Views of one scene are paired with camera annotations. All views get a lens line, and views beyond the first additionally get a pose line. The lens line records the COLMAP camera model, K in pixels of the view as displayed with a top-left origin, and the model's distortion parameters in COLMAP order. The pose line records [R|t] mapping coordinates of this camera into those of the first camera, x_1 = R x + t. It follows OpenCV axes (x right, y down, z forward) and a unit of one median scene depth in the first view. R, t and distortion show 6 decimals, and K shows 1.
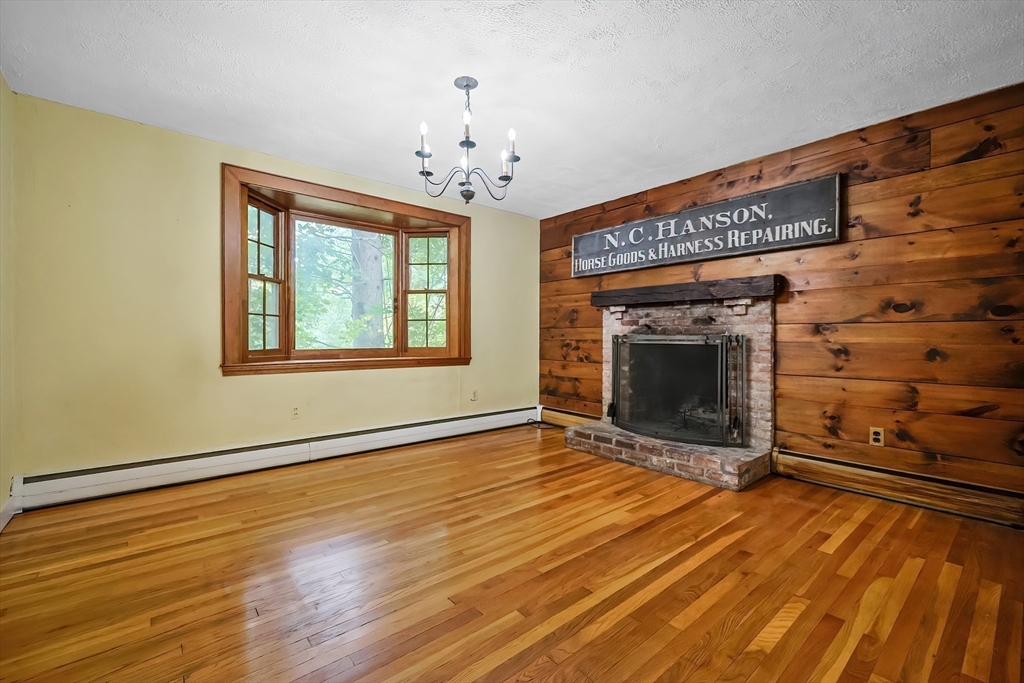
lens RADIAL K [[431.7, 0, 514.2], [0, 431.7, 336.7], [0, 0, 1]] dist [0.005665, 0.000584]
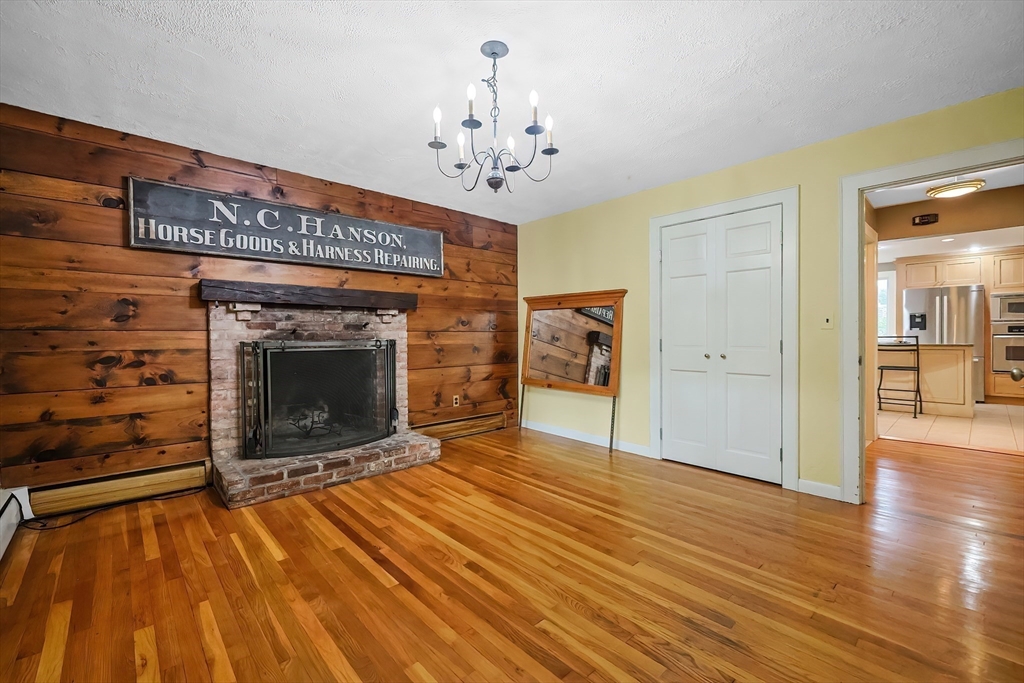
lens RADIAL K [[431.7, 0, 514.2], [0, 431.7, 336.7], [0, 0, 1]] dist [0.005665, 0.000584]
pose [[-0.026199, -0.004481, 0.999647, -0.635602], [0.006311, 0.999969, 0.004648, -0.015058], [-0.999637, 0.006431, -0.026170, 0.650664]]
